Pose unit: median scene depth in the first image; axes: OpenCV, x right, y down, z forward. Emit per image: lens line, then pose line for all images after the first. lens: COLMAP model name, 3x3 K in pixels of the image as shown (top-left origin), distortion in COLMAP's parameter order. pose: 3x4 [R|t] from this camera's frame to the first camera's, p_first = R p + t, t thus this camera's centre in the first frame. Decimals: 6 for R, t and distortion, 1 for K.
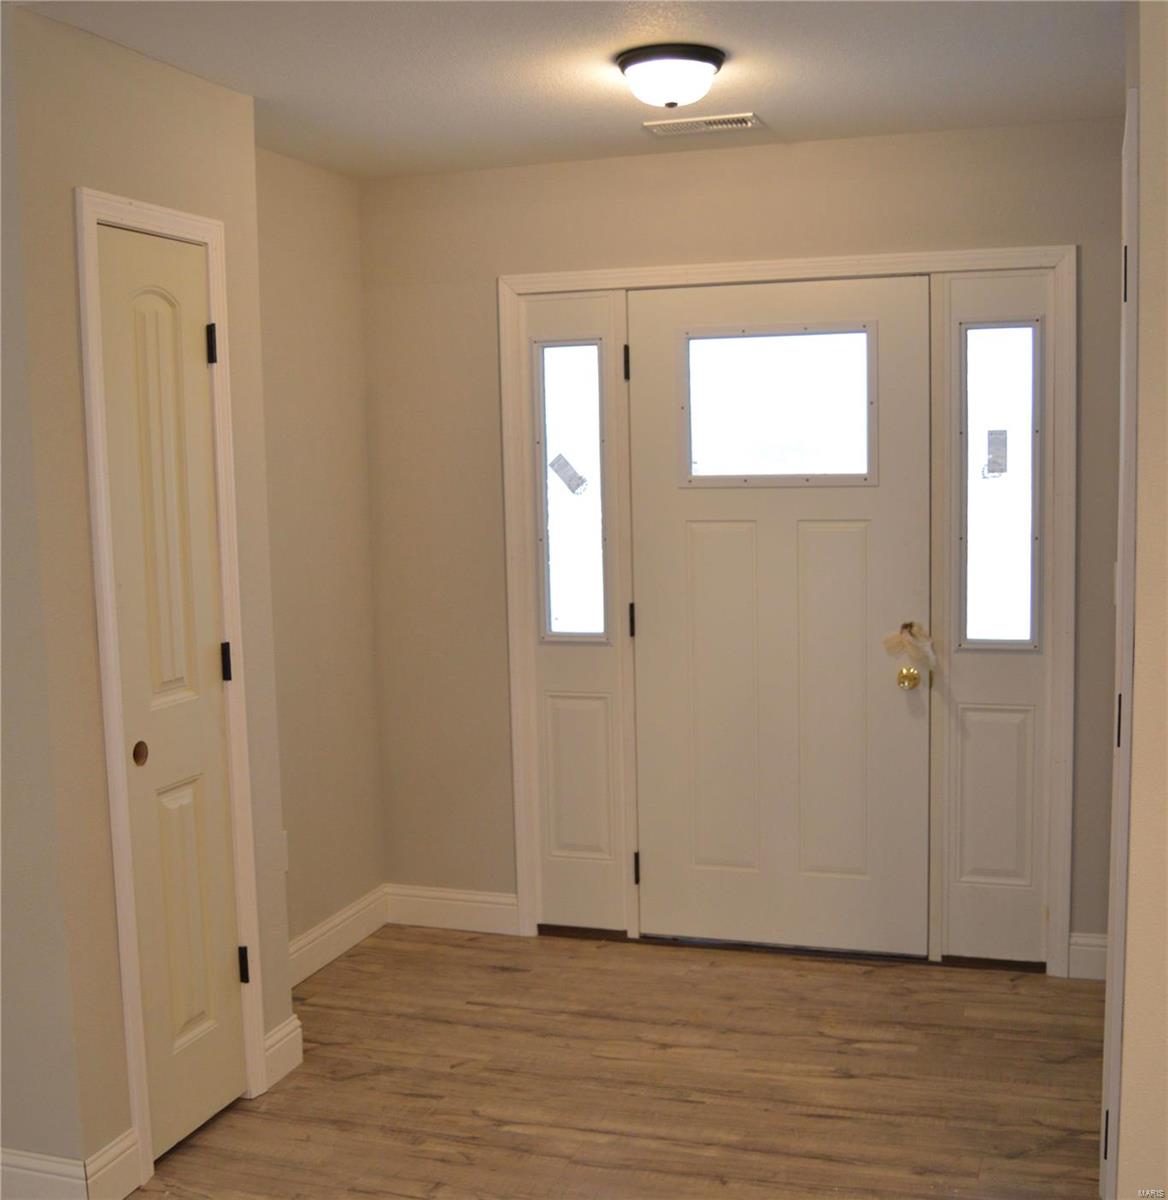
lens RADIAL K [[1503.8, 0, 622.0], [0, 1503.8, 616.1], [0, 0, 1]] dist [-0.084533, 0.000000]
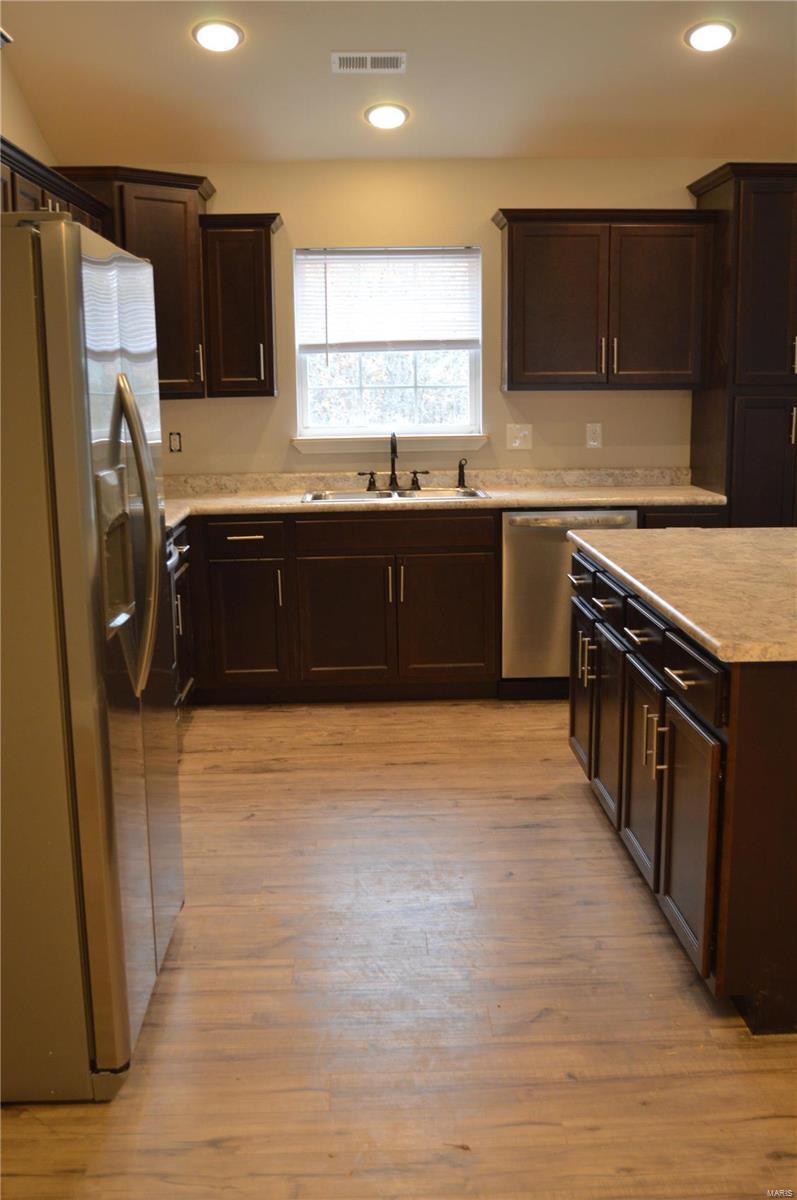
lens RADIAL K [[1244.7, 0, 407.9], [0, 1244.7, 607.2], [0, 0, 1]] dist [-0.053185, 0.000000]
pose [[-0.936999, 0.095157, -0.336122, 0.211208], [-0.007547, 0.956447, 0.291810, -0.127048], [0.349250, 0.275962, -0.895472, 1.306185]]
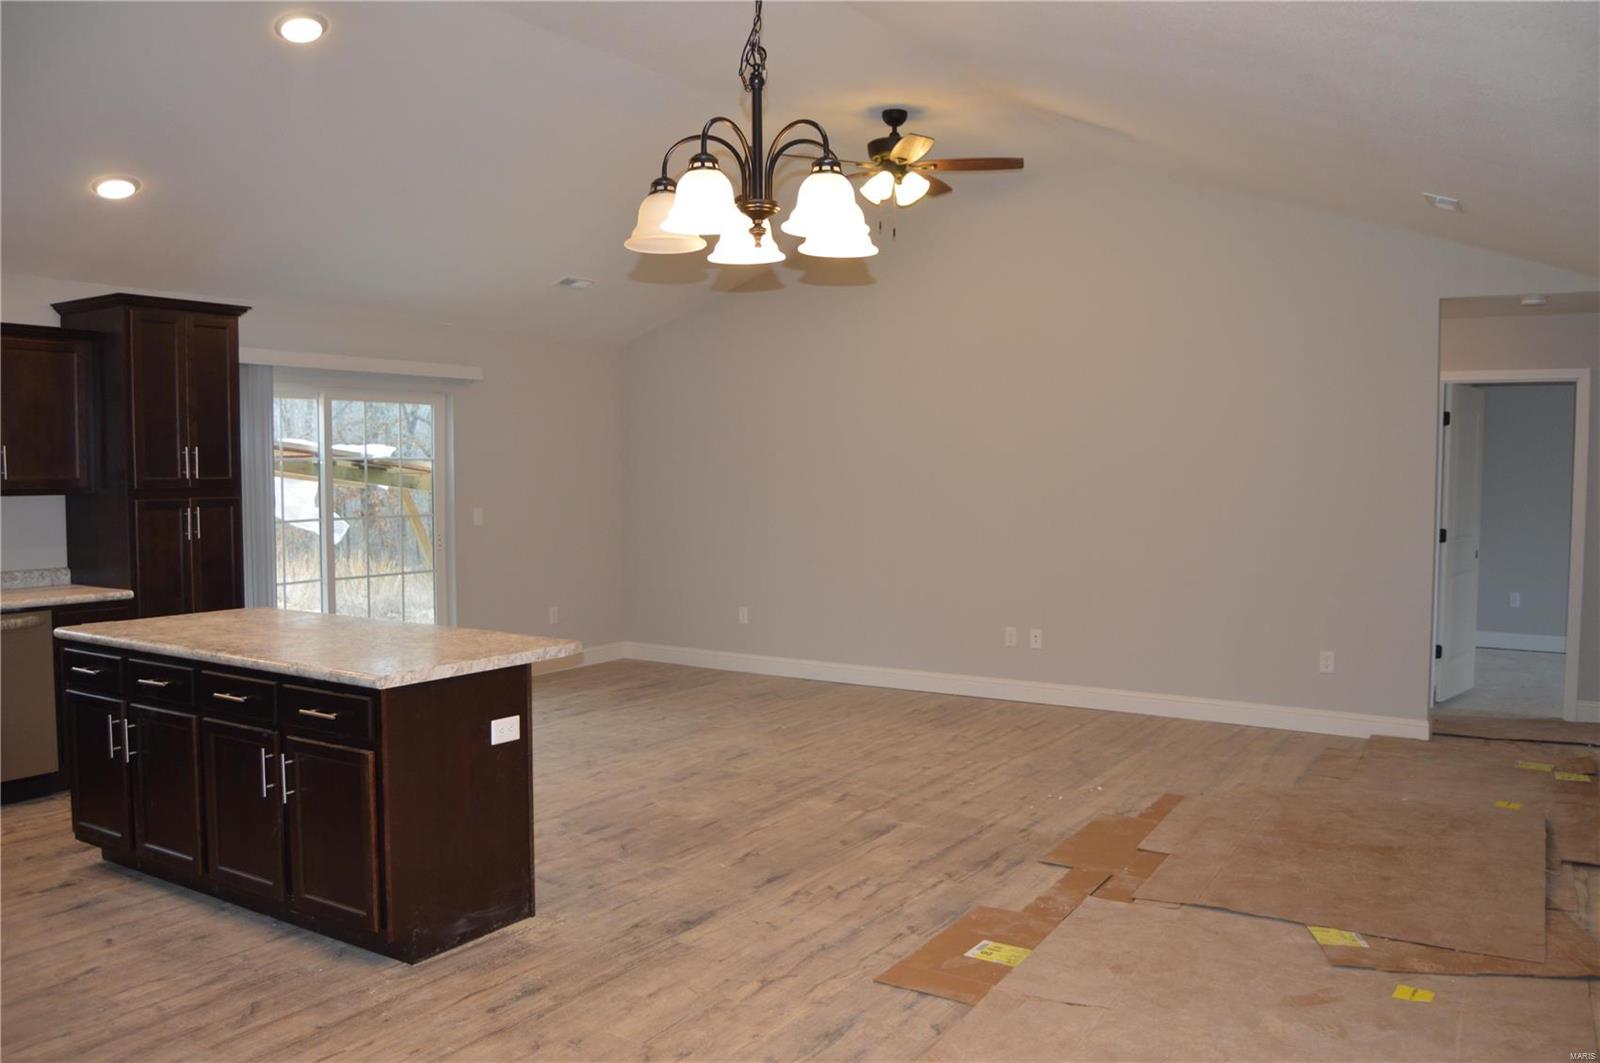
lens RADIAL K [[1275.1, 0, 805.7], [0, 1275.1, 533.5], [0, 0, 1]] dist [-0.095295, 0.039450]
pose [[-0.250492, 0.075547, -0.965167, 0.621740], [-0.100530, 0.989531, 0.103545, -0.149930], [0.962885, 0.122965, -0.240275, 1.298213]]
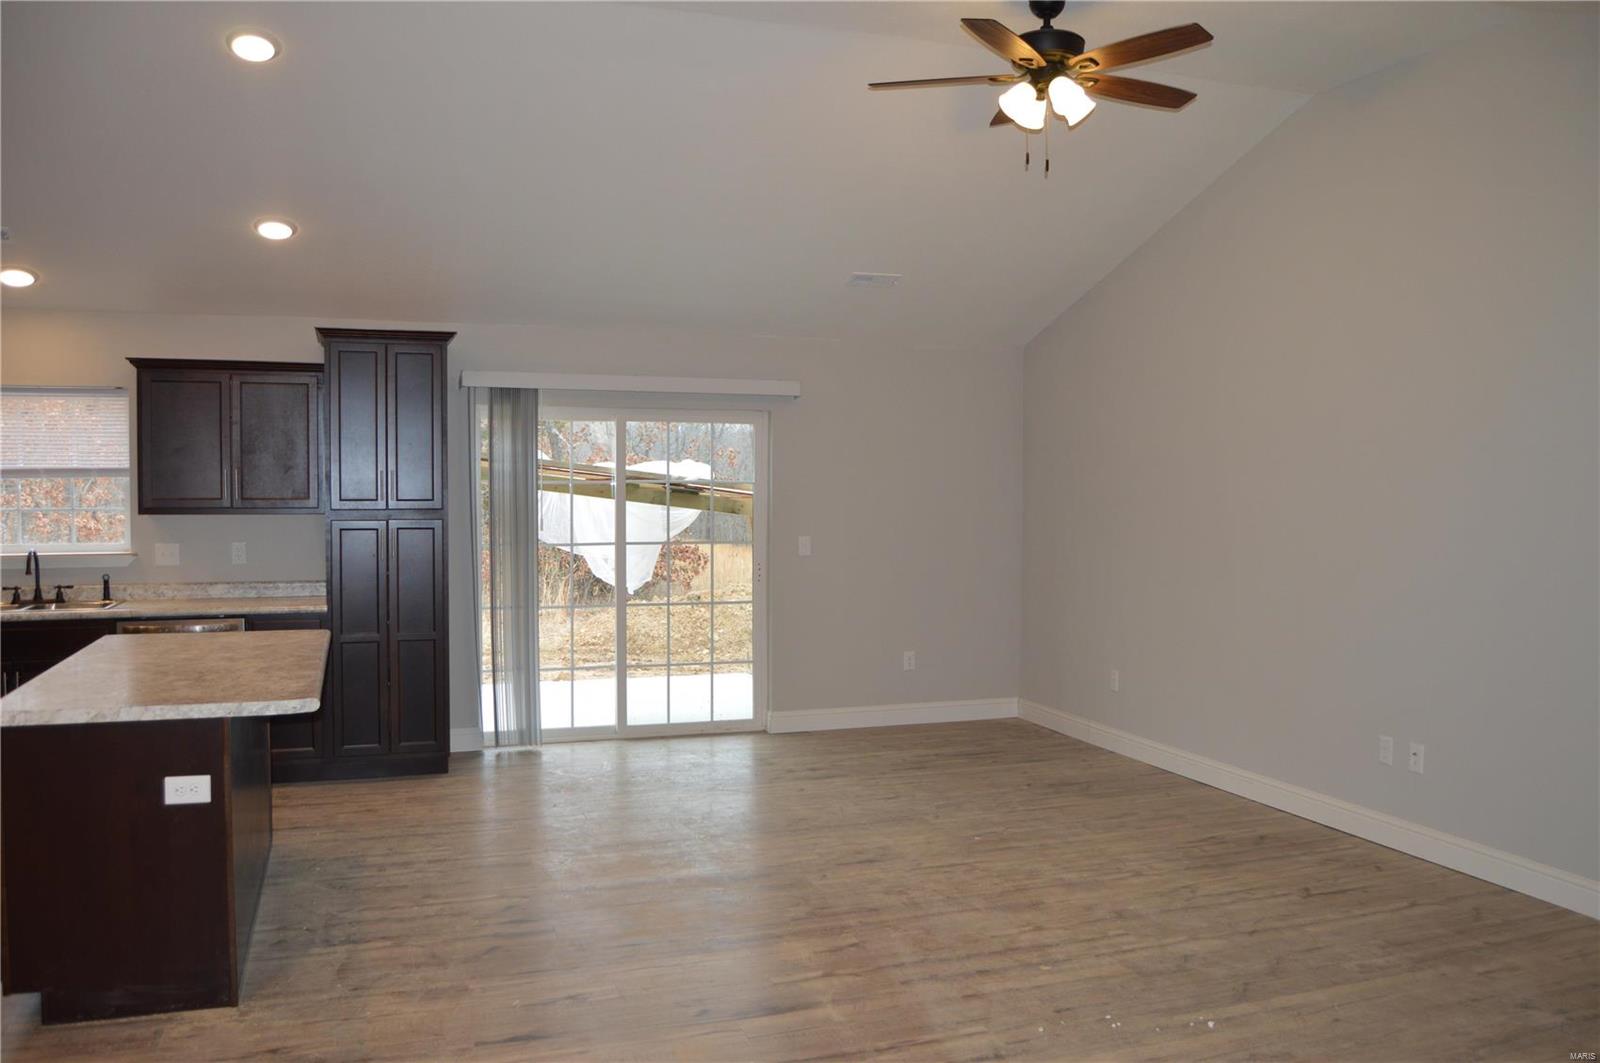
lens RADIAL K [[1275.1, 0, 804.9], [0, 1275.1, 534.8], [0, 0, 1]] dist [-0.095295, 0.039450]
pose [[-0.792015, 0.043505, -0.608949, -0.082975], [-0.052563, 0.988894, 0.139014, -0.188604], [0.608234, 0.142109, -0.780933, 1.760522]]
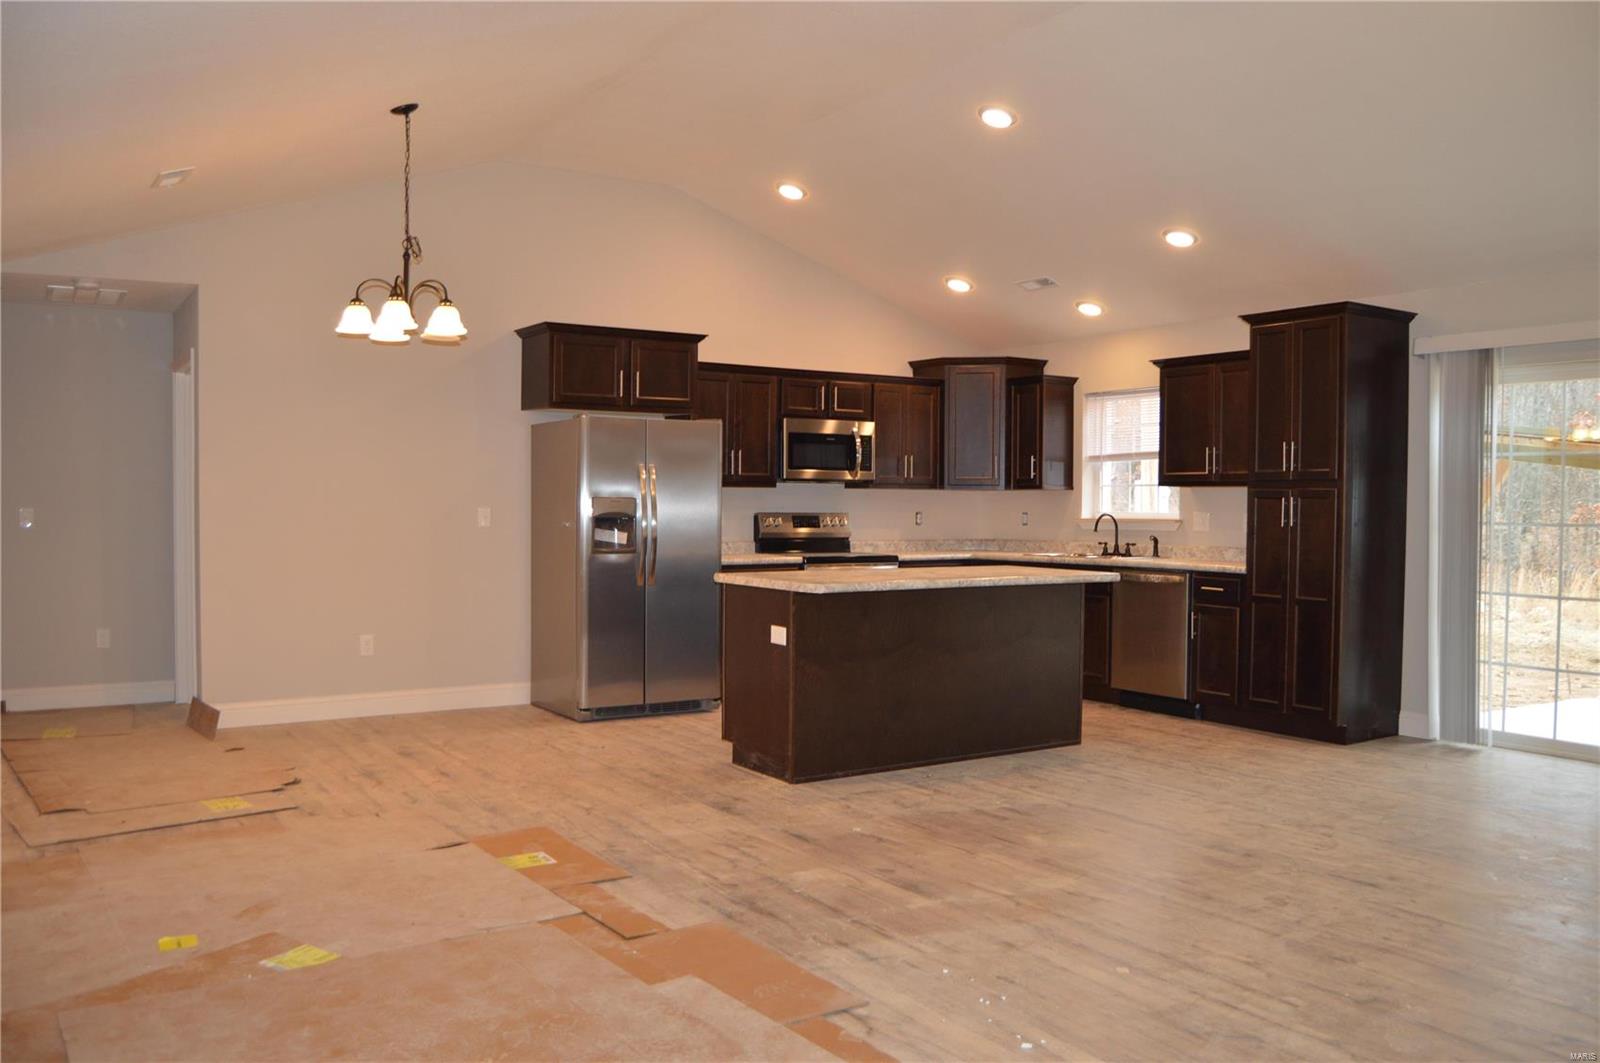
lens RADIAL K [[1275.1, 0, 805.2], [0, 1275.1, 534.5], [0, 0, 1]] dist [-0.095295, 0.039450]
pose [[-0.778249, 0.000484, 0.627955, -1.149538], [0.077303, 0.992468, 0.095039, -0.109641], [-0.623179, 0.122506, -0.772424, 1.888698]]
